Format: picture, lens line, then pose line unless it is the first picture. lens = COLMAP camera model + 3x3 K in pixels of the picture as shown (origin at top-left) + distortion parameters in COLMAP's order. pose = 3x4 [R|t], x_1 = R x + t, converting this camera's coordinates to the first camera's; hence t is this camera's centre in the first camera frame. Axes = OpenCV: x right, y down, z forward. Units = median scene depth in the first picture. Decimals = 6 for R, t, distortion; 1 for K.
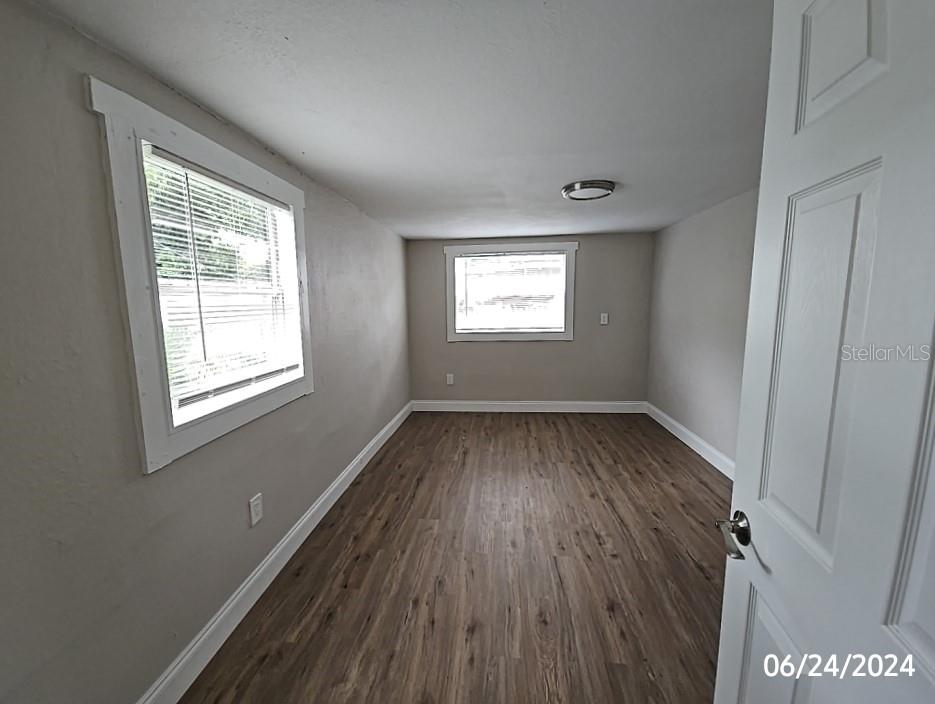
lens RADIAL K [[373.8, 0, 465.8], [0, 373.8, 356.1], [0, 0, 1]] dist [0.008469, -0.006742]
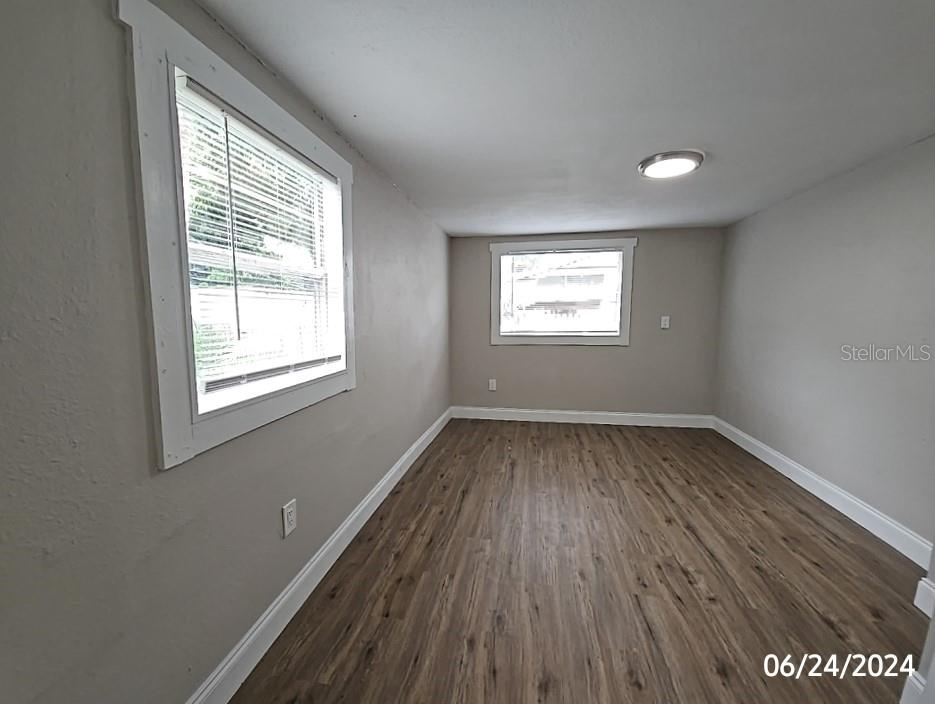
lens RADIAL K [[373.8, 0, 465.8], [0, 373.8, 356.1], [0, 0, 1]] dist [0.008469, -0.006742]
pose [[0.996288, 0.019660, -0.083808, -0.063362], [-0.022225, 0.999309, -0.029782, 0.037801], [0.083165, 0.031534, 0.996037, 0.114234]]
